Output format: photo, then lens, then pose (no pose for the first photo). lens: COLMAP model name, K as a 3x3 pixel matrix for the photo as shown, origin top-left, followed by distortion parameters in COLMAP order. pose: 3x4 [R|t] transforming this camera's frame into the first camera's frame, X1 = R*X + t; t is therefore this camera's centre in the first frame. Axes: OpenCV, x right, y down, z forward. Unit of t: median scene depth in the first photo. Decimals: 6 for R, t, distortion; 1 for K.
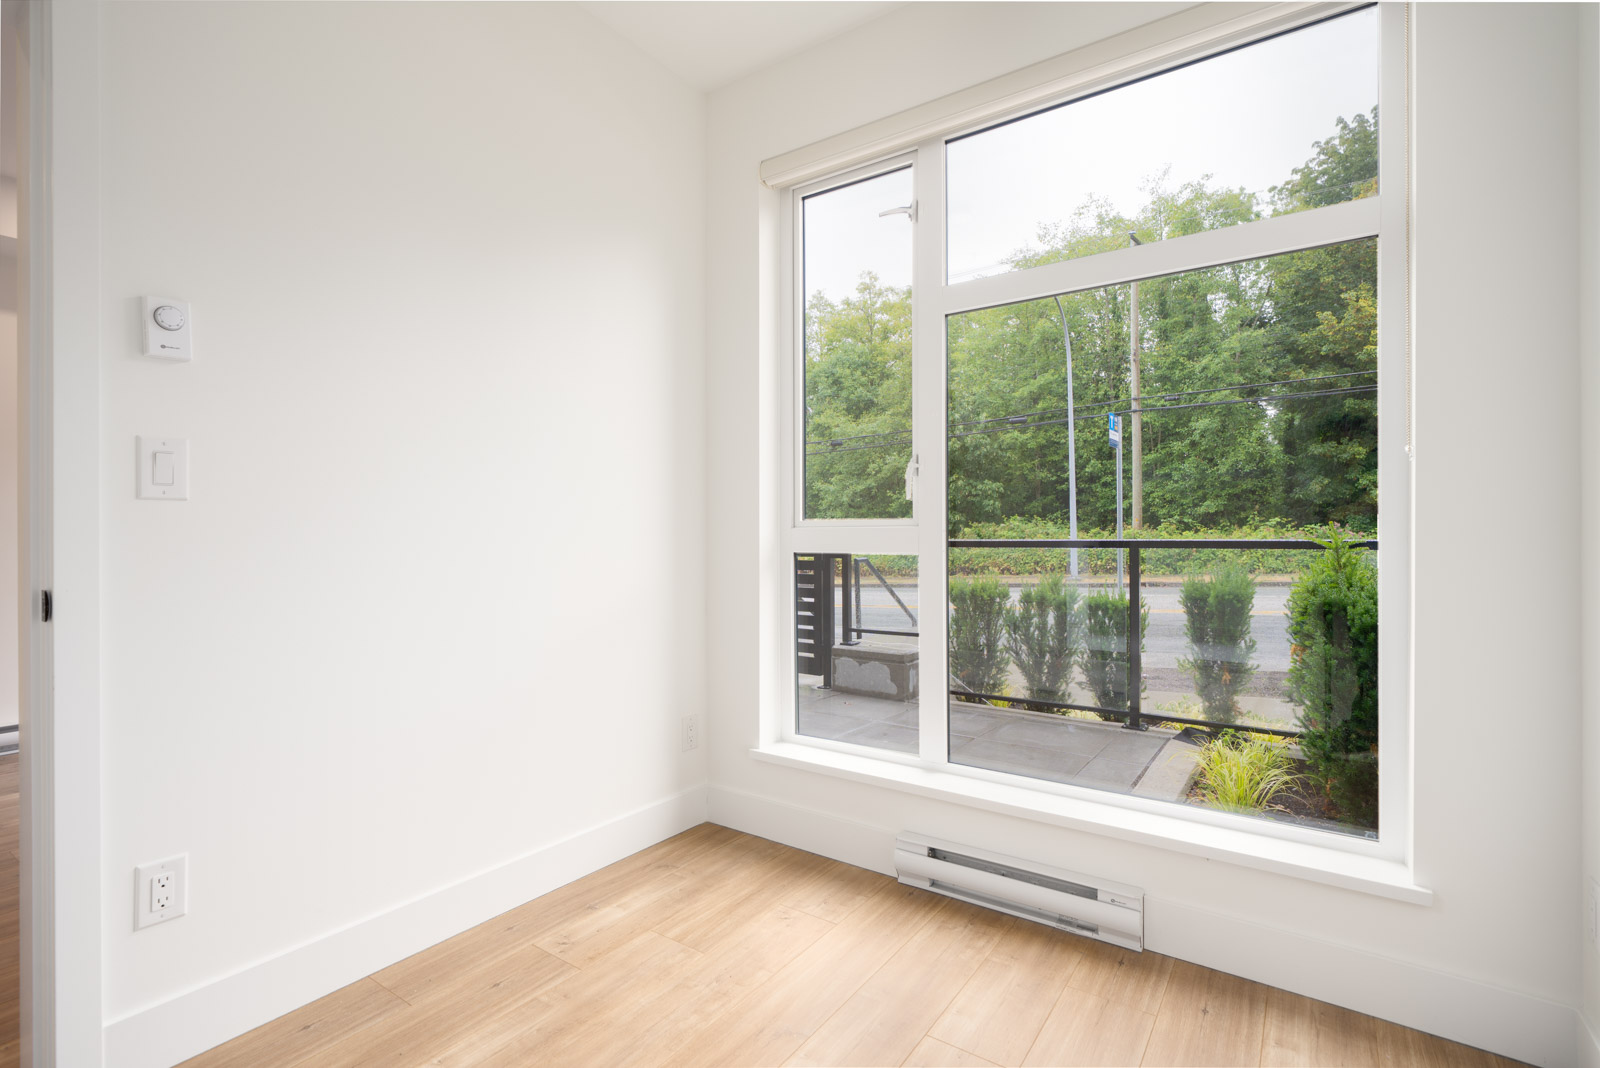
lens RADIAL K [[737.2, 0, 787.8], [0, 737.2, 521.1], [0, 0, 1]] dist [-0.000293, 0.000645]
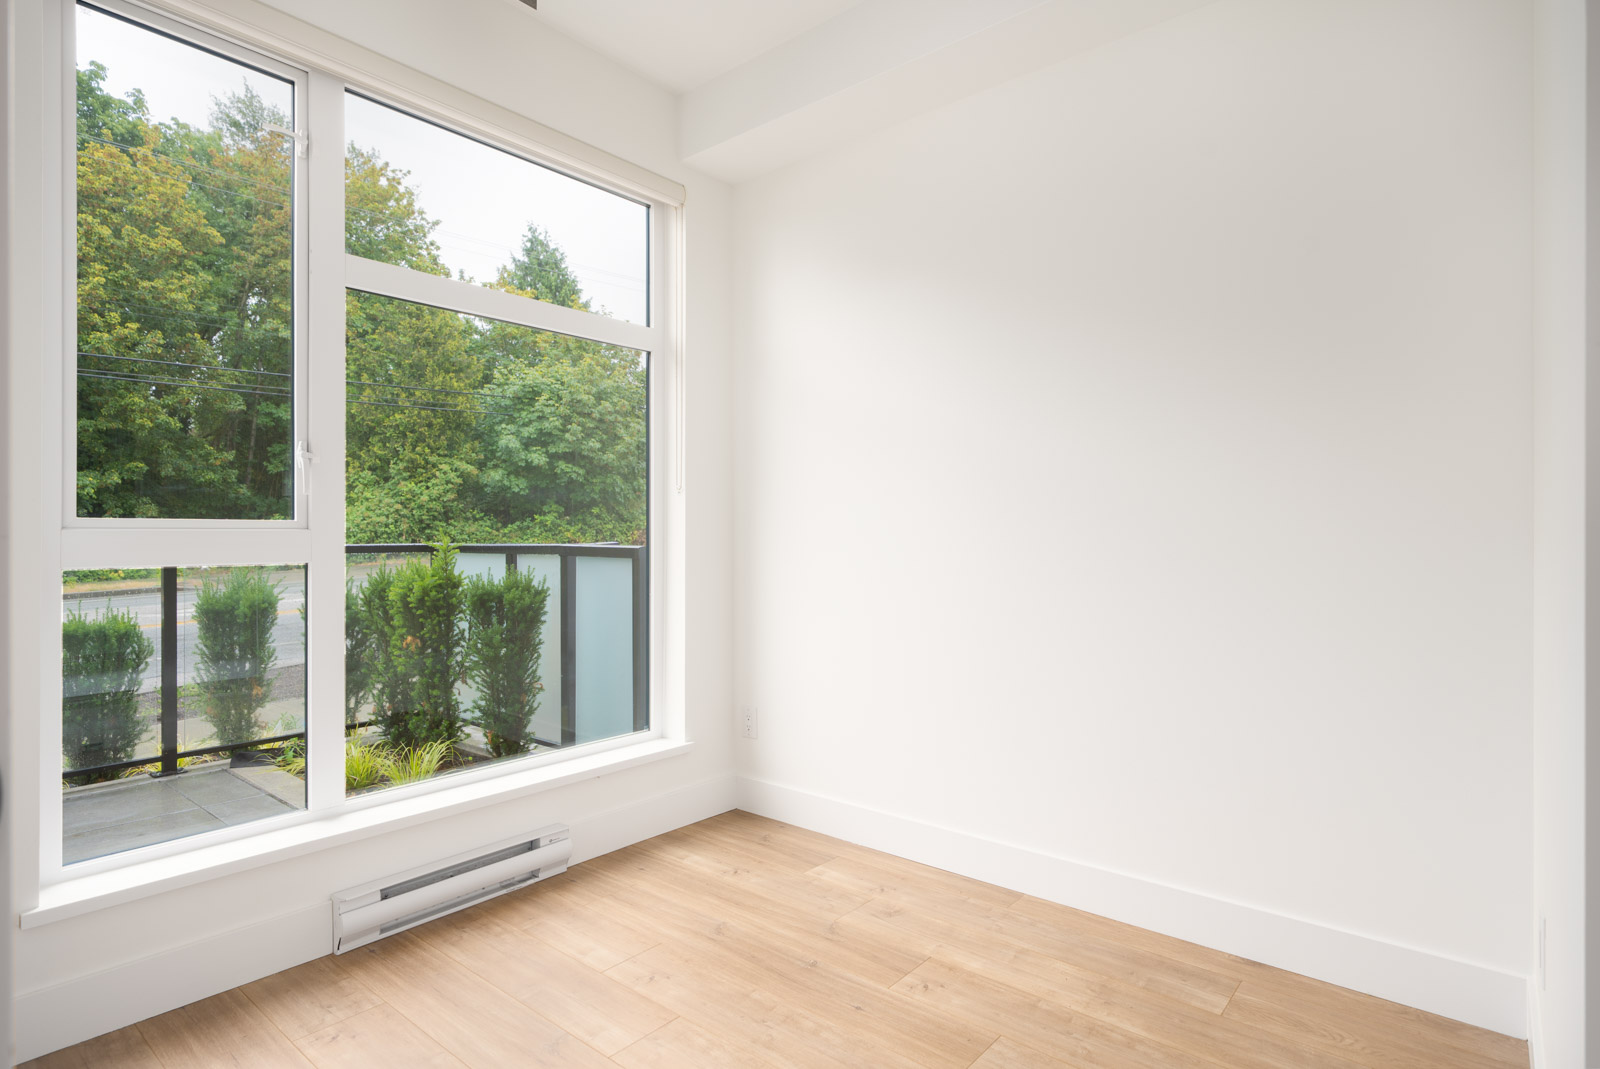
lens RADIAL K [[839.1, 0, 786.8], [0, 839.1, 521.5], [0, 0, 1]] dist [0.002952, -0.001340]
pose [[0.096435, 0.020952, 0.995119, -0.801761], [-0.015329, 0.999691, -0.019563, 0.008782], [-0.995221, -0.013367, 0.096726, 0.429801]]
